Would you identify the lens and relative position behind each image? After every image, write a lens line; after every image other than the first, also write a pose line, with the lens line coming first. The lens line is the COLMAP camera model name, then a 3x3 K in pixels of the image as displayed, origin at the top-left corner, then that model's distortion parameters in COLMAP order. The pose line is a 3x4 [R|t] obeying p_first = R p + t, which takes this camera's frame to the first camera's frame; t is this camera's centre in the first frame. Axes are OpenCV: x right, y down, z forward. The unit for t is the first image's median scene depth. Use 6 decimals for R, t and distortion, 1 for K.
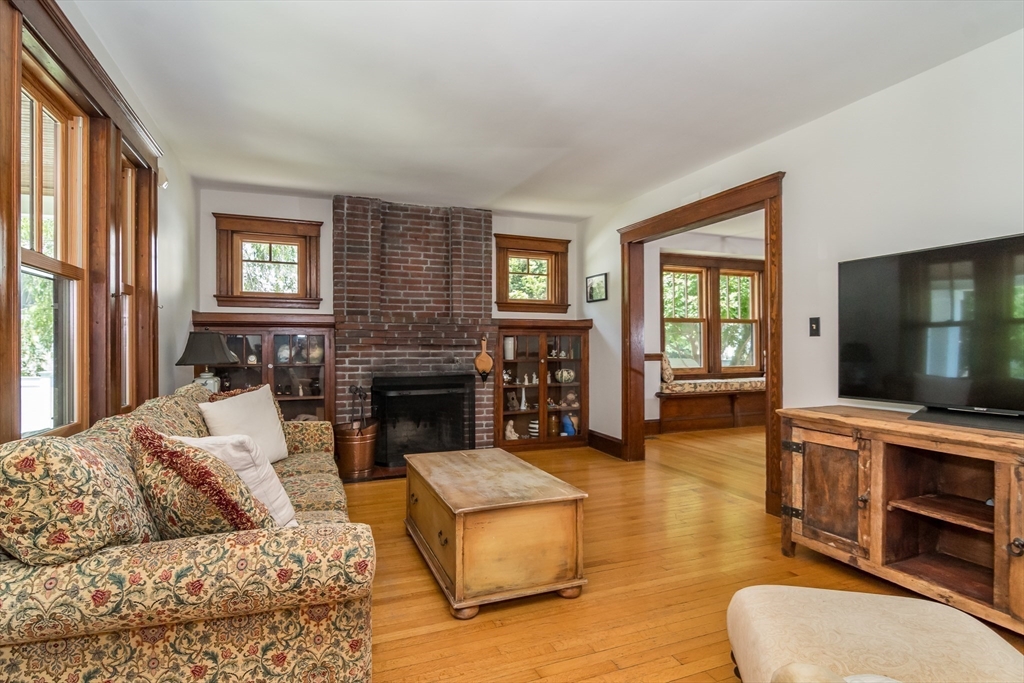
lens RADIAL K [[515.3, 0, 507.3], [0, 515.3, 343.7], [0, 0, 1]] dist [-0.001568, -0.000356]
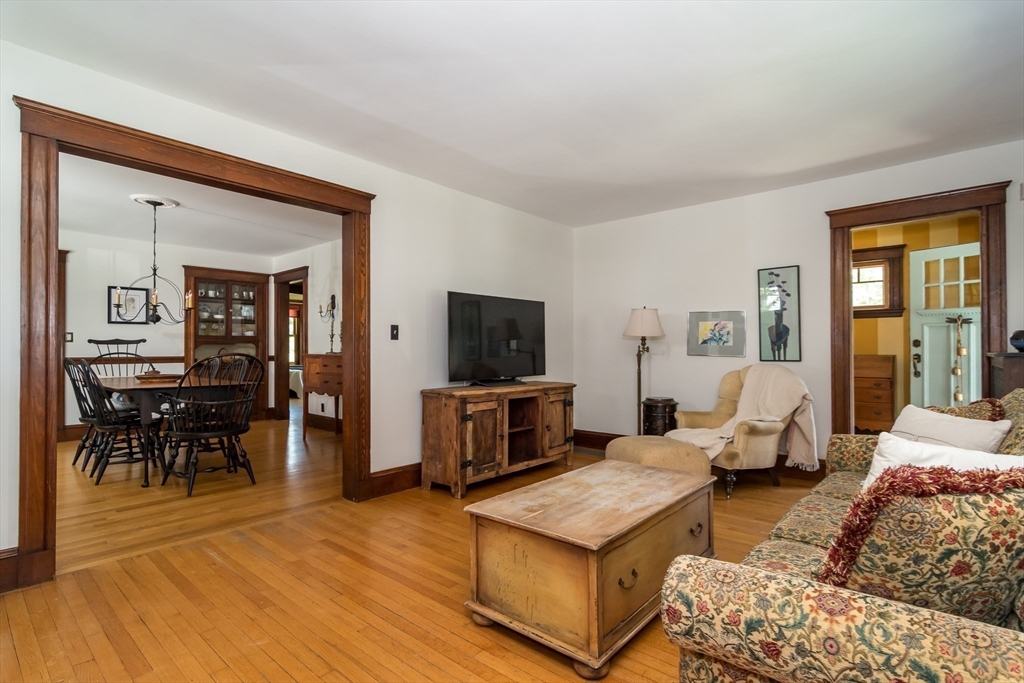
lens RADIAL K [[491.4, 0, 511.4], [0, 491.4, 343.2], [0, 0, 1]] dist [-0.018042, -0.000997]
pose [[-0.463726, 0.018108, 0.885794, -0.290925], [0.000256, 0.999794, -0.020304, 0.009065], [-0.885979, -0.009188, -0.463635, 0.628171]]
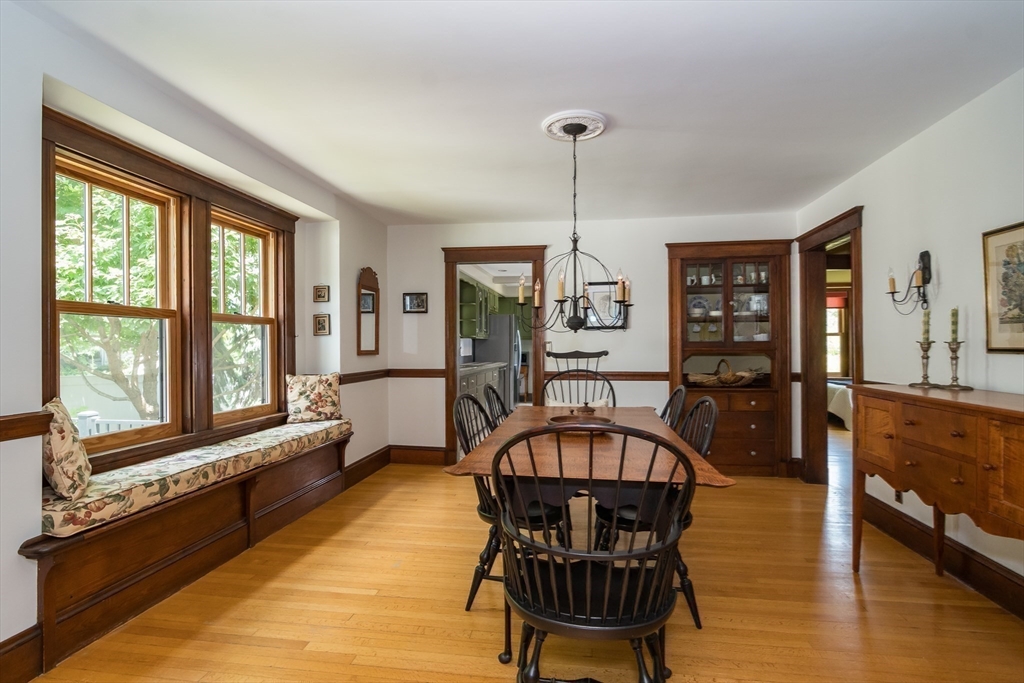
lens RADIAL K [[500.9, 0, 528.9], [0, 500.9, 342.8], [0, 0, 1]] dist [-0.011944, -0.000281]
pose [[0.477806, 0.008420, 0.878425, 0.172085], [-0.004686, 0.999964, -0.007036, -0.021156], [-0.878453, -0.000755, 0.477828, 0.589549]]
